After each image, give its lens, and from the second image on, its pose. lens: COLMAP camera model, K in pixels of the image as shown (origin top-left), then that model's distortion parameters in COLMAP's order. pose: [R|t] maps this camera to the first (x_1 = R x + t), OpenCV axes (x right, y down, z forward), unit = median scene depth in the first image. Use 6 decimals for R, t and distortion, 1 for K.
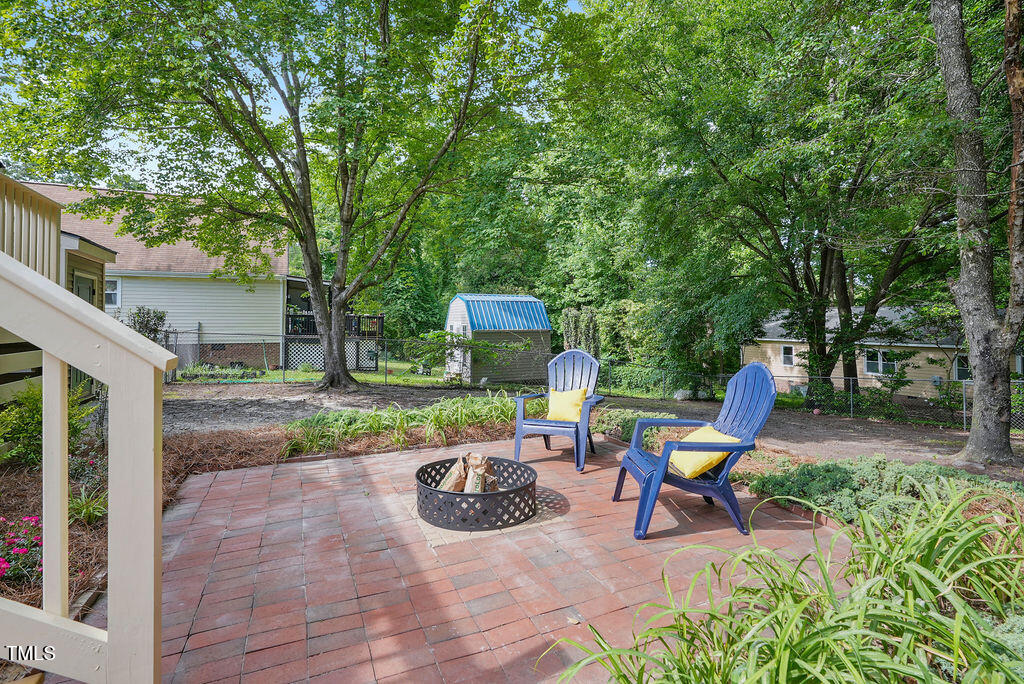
lens RADIAL K [[466.3, 0, 513.2], [0, 466.3, 324.5], [0, 0, 1]] dist [-0.011268, 0.004015]
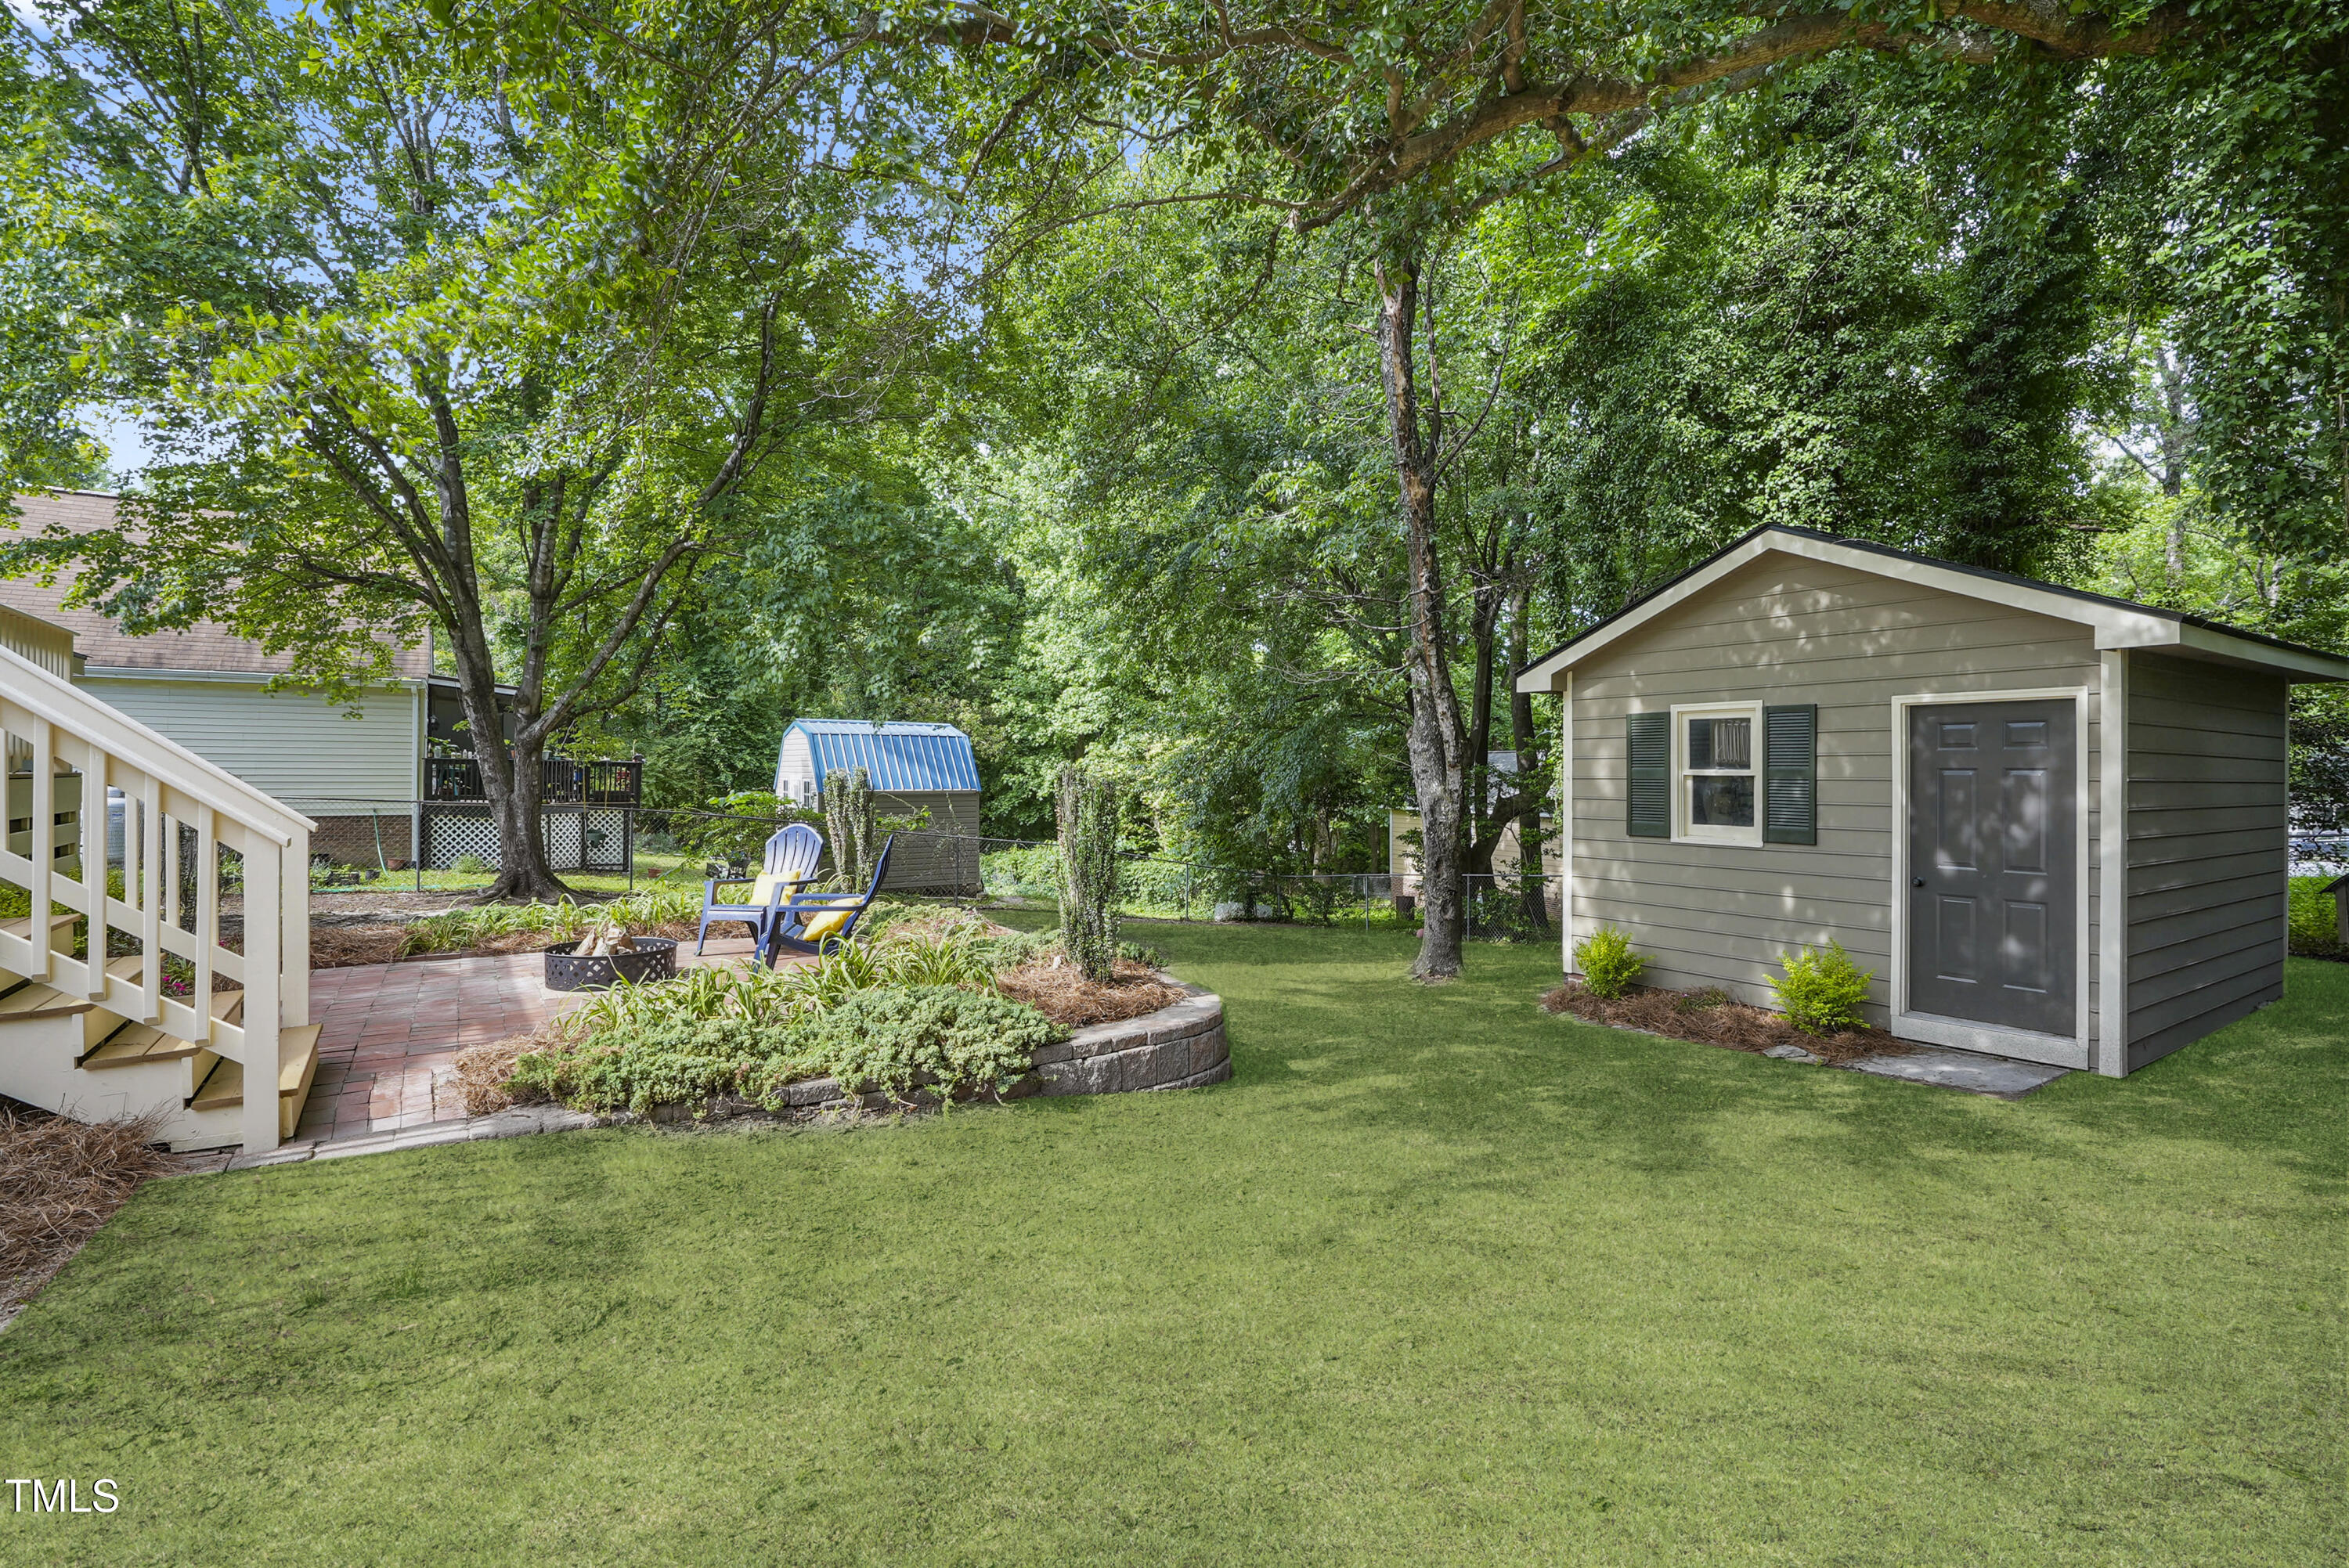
lens RADIAL K [[1069.6, 0, 1192.8], [0, 1069.6, 782.9], [0, 0, 1]] dist [-0.011268, 0.004015]
pose [[0.986927, 0.005323, 0.161078, 0.150534], [-0.006725, 0.999944, 0.008159, -0.010762], [-0.161026, -0.009136, 0.986908, -0.278873]]
